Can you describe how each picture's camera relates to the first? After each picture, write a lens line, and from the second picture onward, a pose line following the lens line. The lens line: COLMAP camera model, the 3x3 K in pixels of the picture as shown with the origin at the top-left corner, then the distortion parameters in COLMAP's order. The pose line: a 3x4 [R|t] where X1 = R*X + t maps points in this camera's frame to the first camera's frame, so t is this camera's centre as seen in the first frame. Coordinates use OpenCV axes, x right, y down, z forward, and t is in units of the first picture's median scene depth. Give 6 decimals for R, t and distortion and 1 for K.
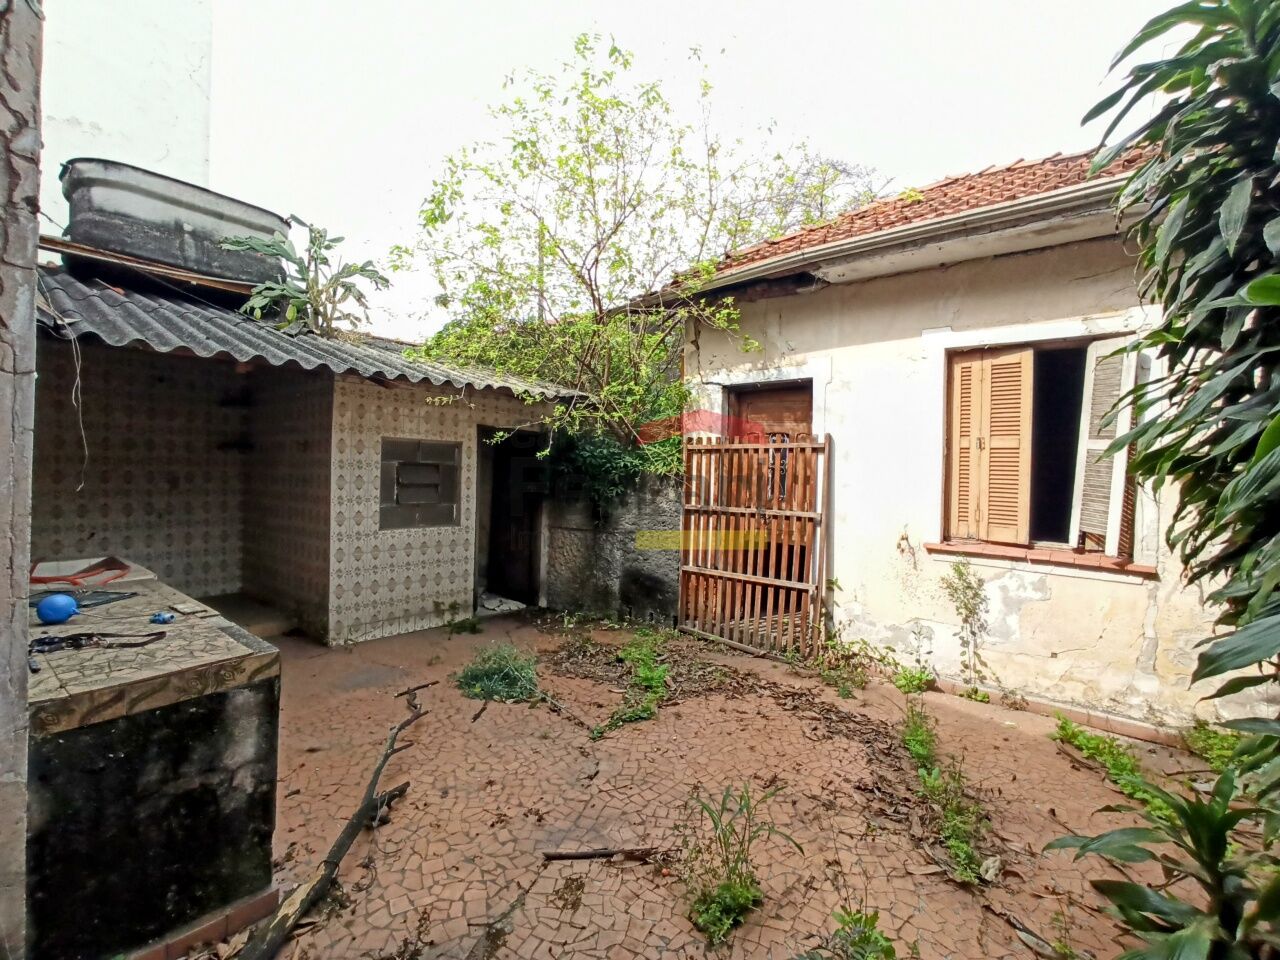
lens RADIAL K [[576.5, 0, 644.5], [0, 576.5, 481.9], [0, 0, 1]] dist [-0.038675, 0.013259]
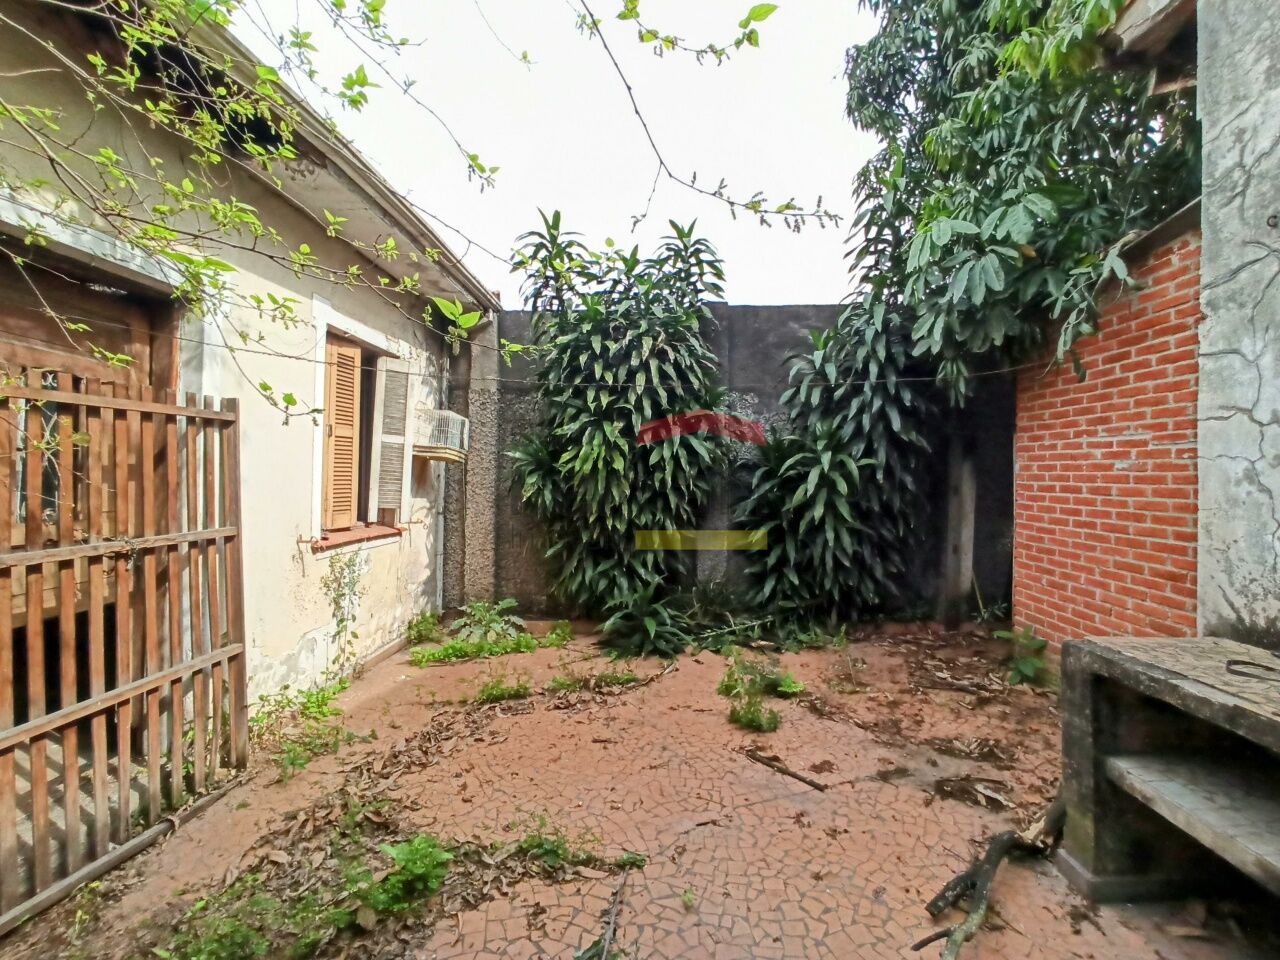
lens RADIAL K [[576.5, 0, 643.7], [0, 576.5, 481.0], [0, 0, 1]] dist [-0.038675, 0.013259]
pose [[-0.607673, -0.041371, 0.793109, -0.411689], [-0.007275, 0.998890, 0.046531, -0.024873], [-0.794154, 0.022505, -0.607300, 0.946656]]
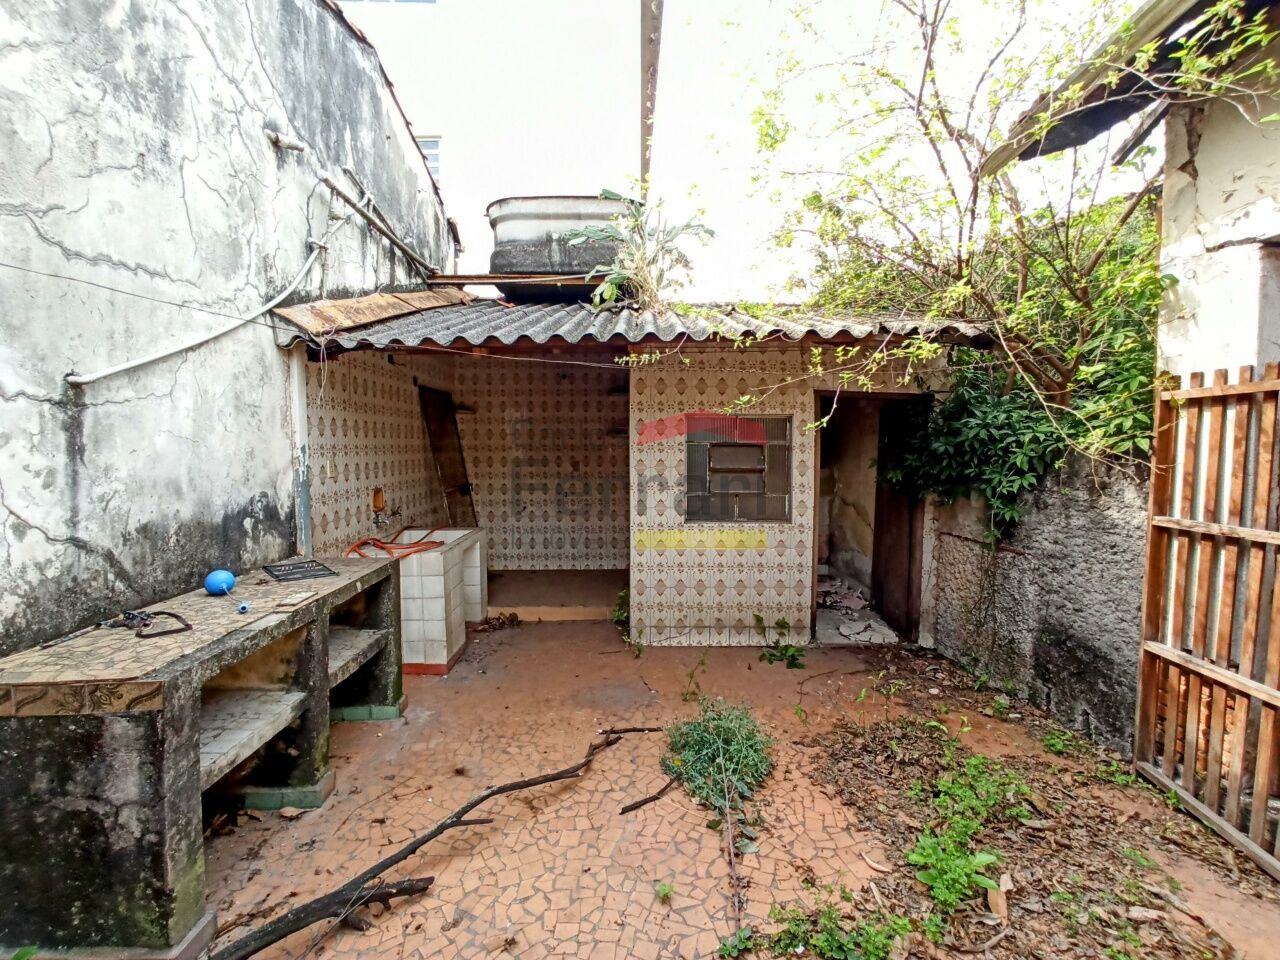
lens RADIAL K [[576.5, 0, 643.7], [0, 576.5, 477.8], [0, 0, 1]] dist [-0.038675, 0.013259]
pose [[0.638436, 0.019290, -0.769433, 0.176126], [0.003350, 0.999607, 0.027840, -0.008244], [0.769668, -0.020352, 0.638120, 0.415686]]
